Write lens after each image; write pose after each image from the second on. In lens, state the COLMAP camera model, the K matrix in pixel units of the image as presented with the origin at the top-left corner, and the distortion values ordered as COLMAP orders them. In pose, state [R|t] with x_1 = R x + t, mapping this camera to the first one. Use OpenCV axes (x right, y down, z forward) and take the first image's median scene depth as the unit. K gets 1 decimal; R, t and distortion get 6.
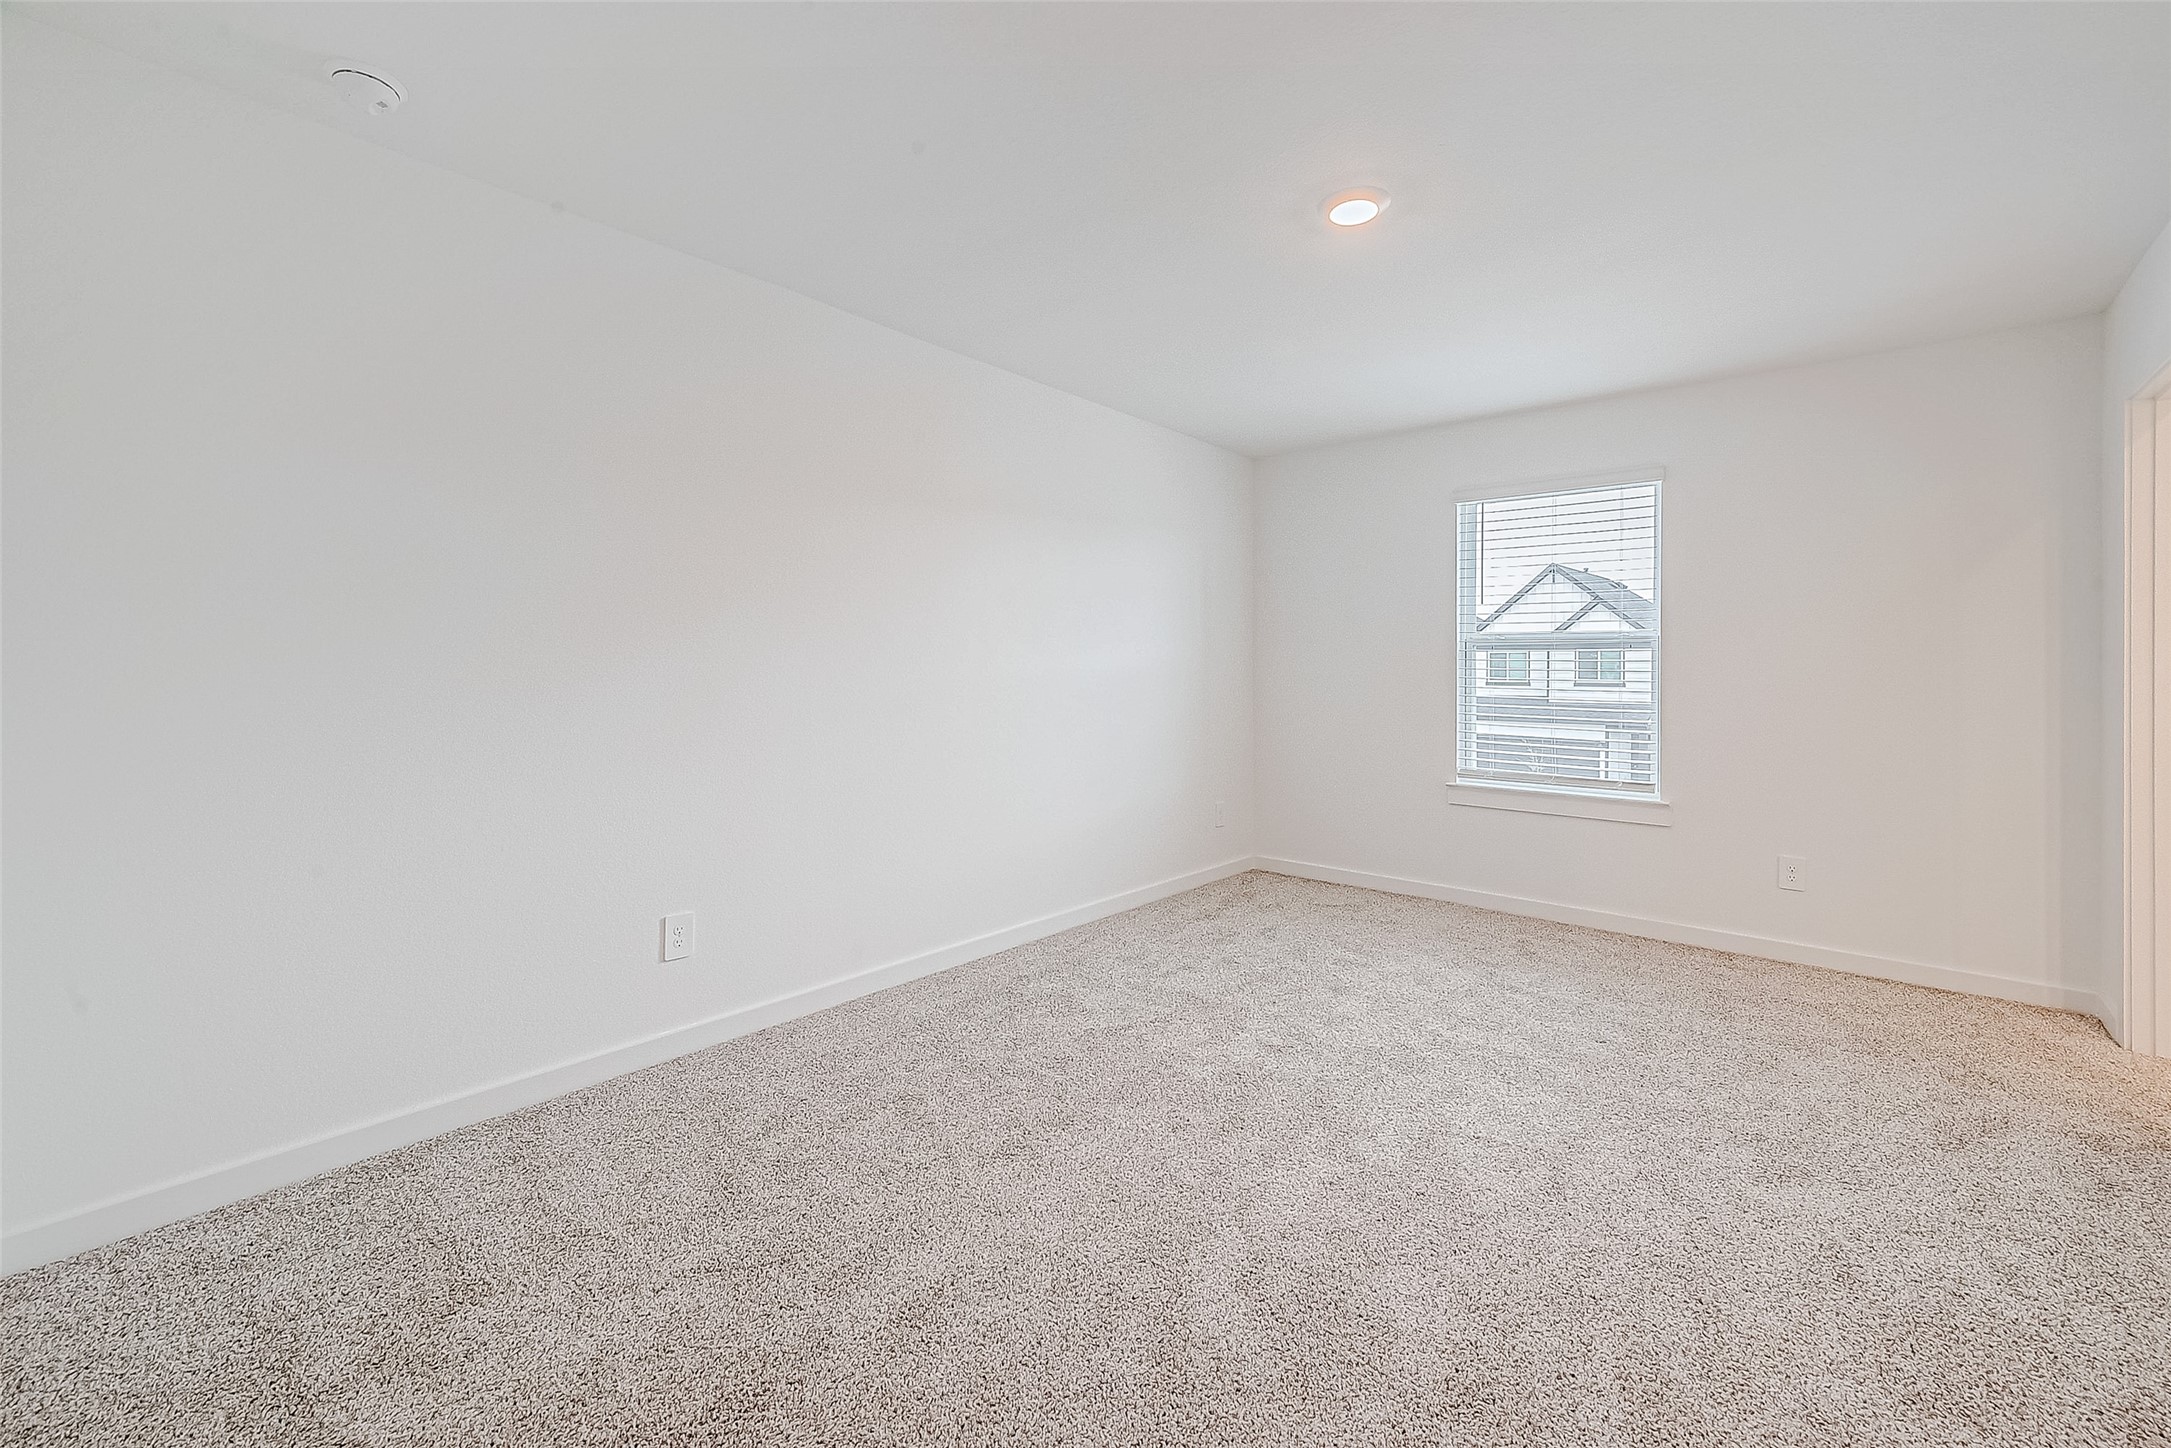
lens RADIAL K [[872.5, 0, 1093.1], [0, 872.5, 675.3], [0, 0, 1]] dist [0.000417, 0.000061]
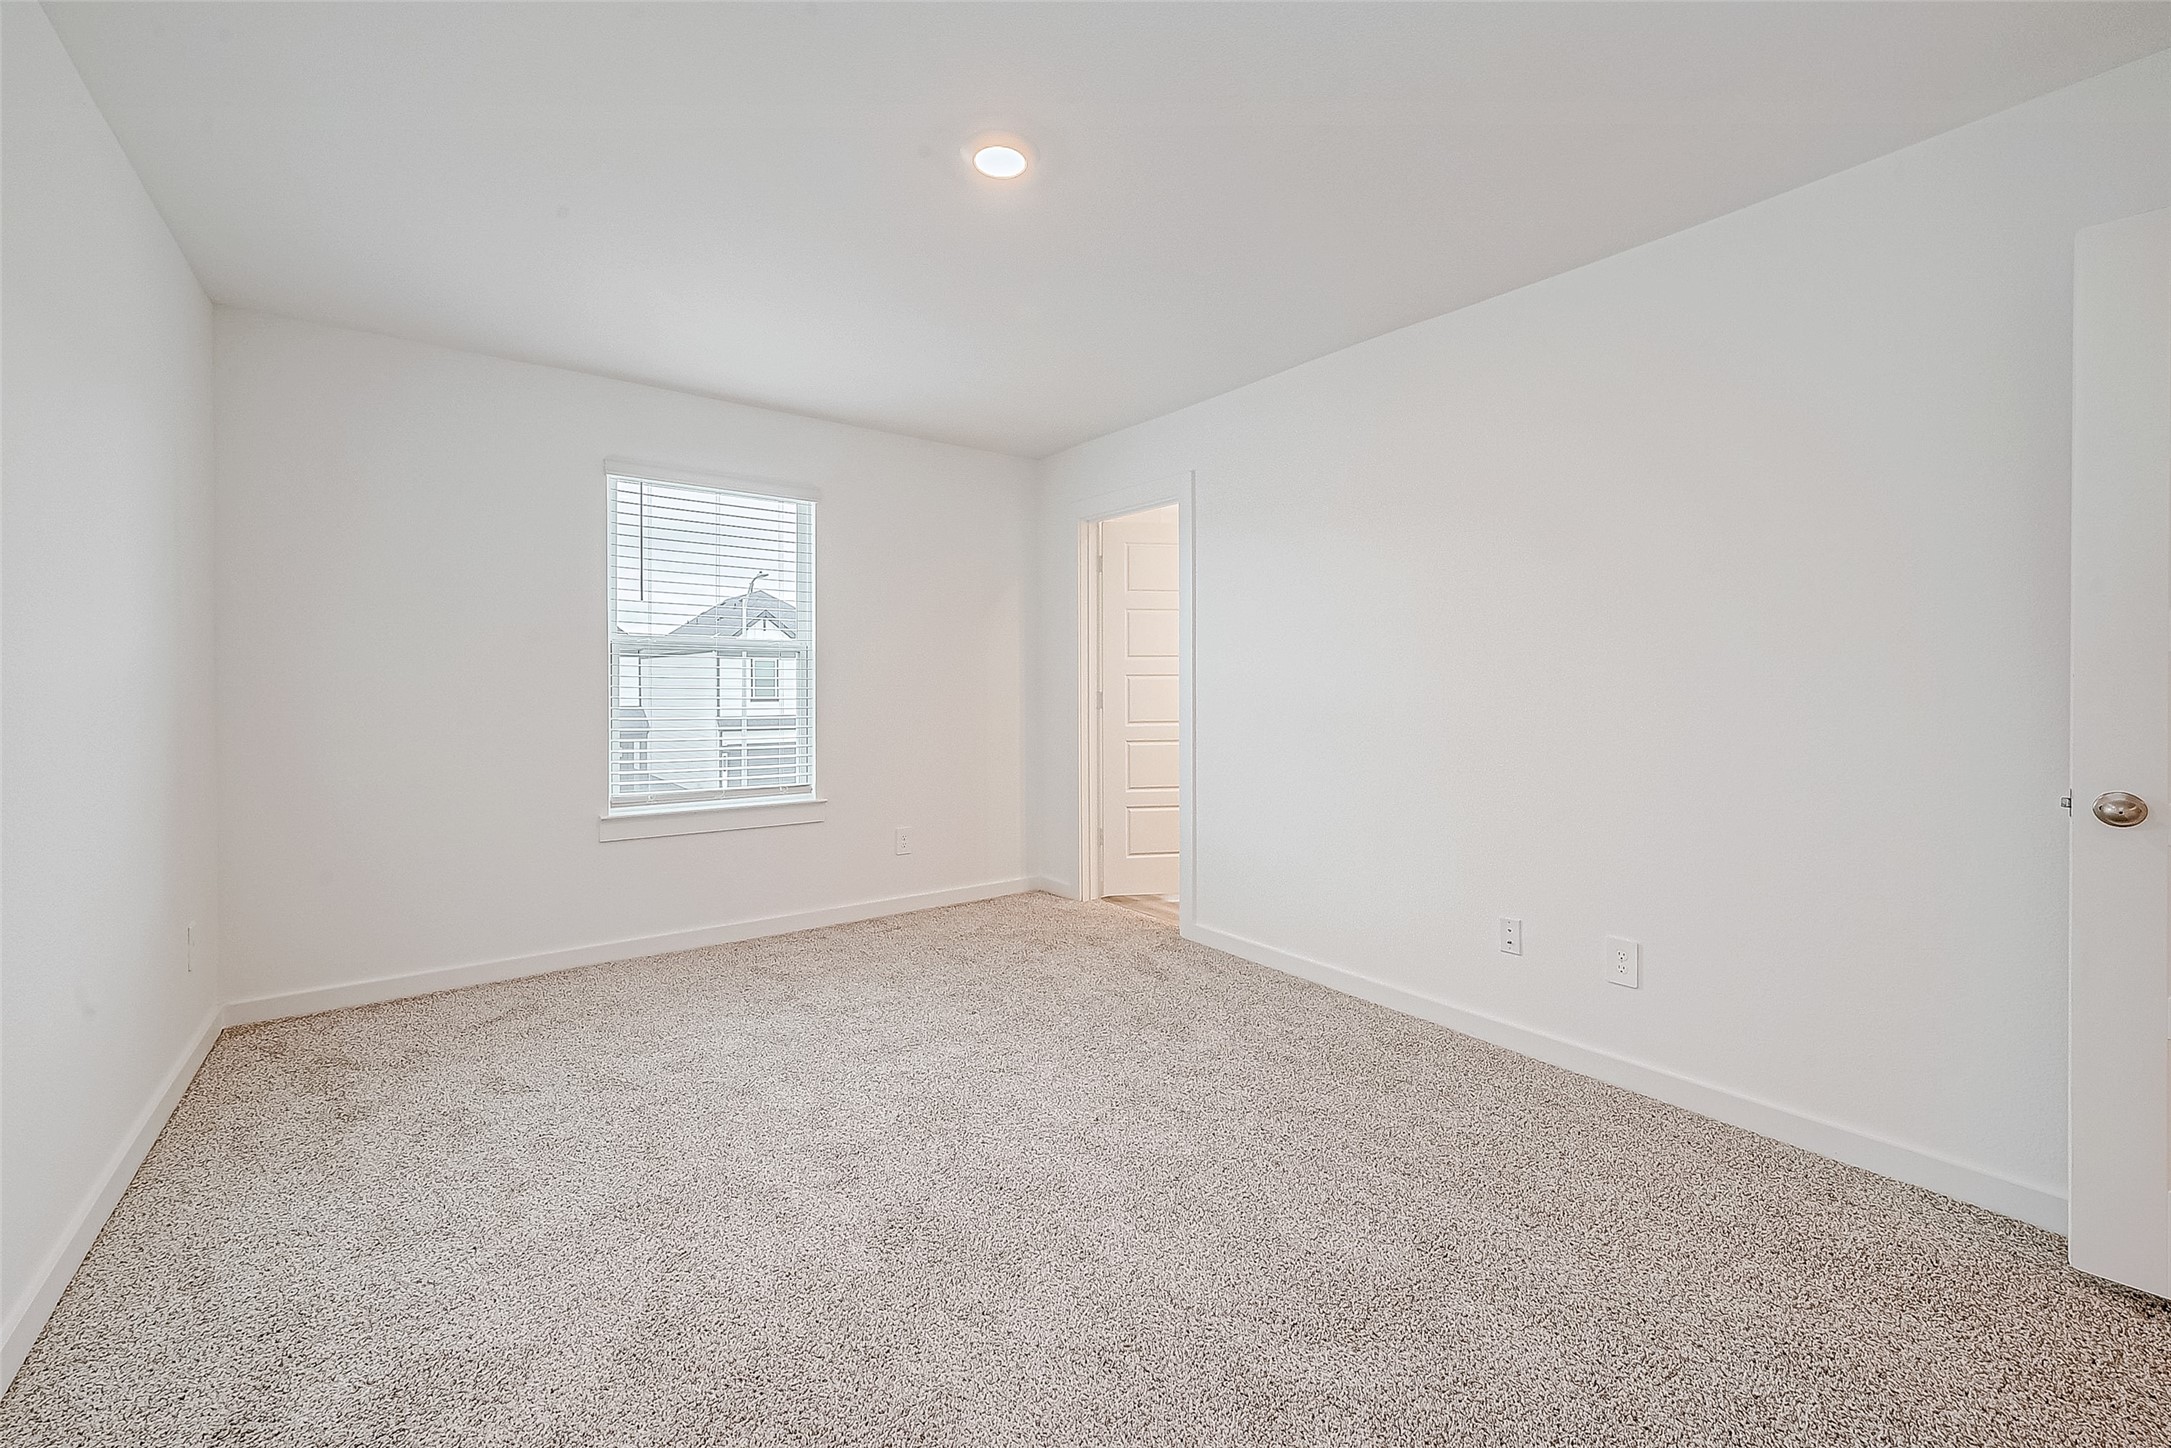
lens RADIAL K [[872.5, 0, 1093.1], [0, 872.5, 675.3], [0, 0, 1]] dist [0.000417, 0.000061]
pose [[0.206851, 0.004238, 0.978363, -0.334619], [0.005097, 0.999972, -0.005410, -0.001827], [-0.978359, 0.006105, 0.206823, 0.438222]]
